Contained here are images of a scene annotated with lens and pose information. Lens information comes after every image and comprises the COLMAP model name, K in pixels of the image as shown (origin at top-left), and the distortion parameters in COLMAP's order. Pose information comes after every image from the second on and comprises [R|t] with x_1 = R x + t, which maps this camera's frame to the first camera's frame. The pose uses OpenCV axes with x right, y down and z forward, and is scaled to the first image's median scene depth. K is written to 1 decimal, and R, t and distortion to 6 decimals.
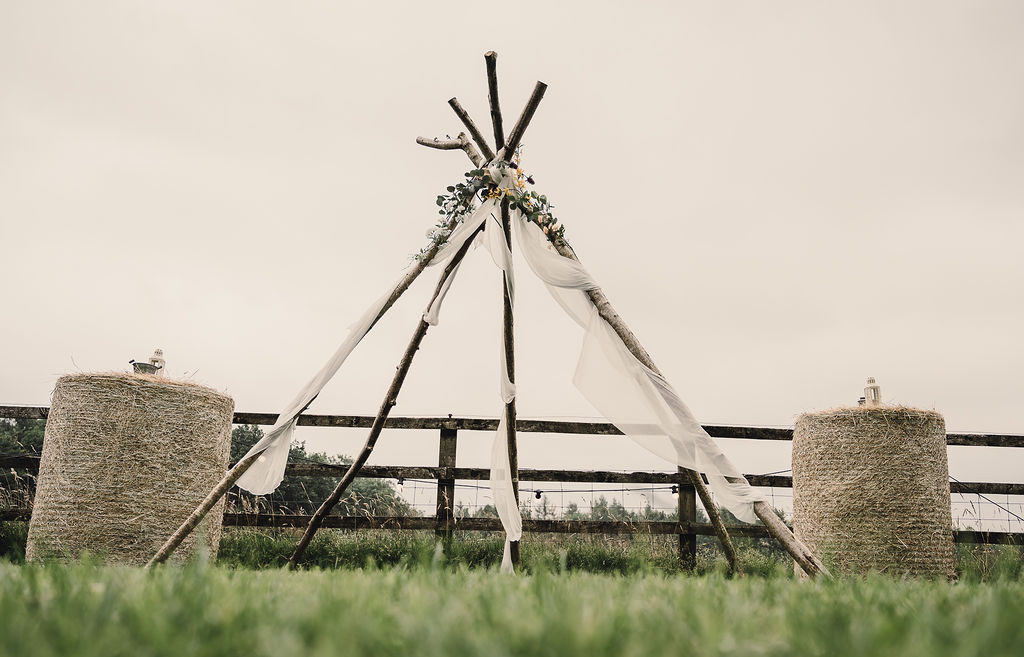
lens RADIAL K [[1020.7, 0, 518.5], [0, 1020.7, 336.0], [0, 0, 1]] dist [0.004070, 0.000000]
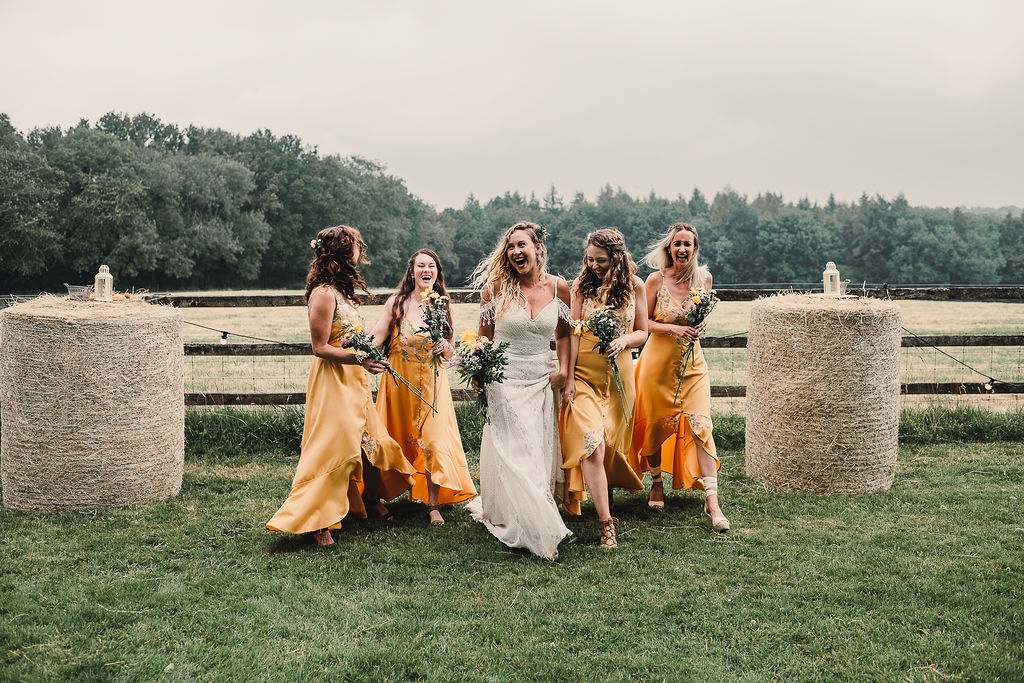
lens RADIAL K [[987.5, 0, 503.6], [0, 987.5, 334.9], [0, 0, 1]] dist [-0.055672, 0.000000]
pose [[0.999174, -0.030311, -0.027080, 0.063275], [0.036944, 0.955059, 0.294105, -0.197452], [0.016949, -0.294863, 0.955389, 0.092804]]
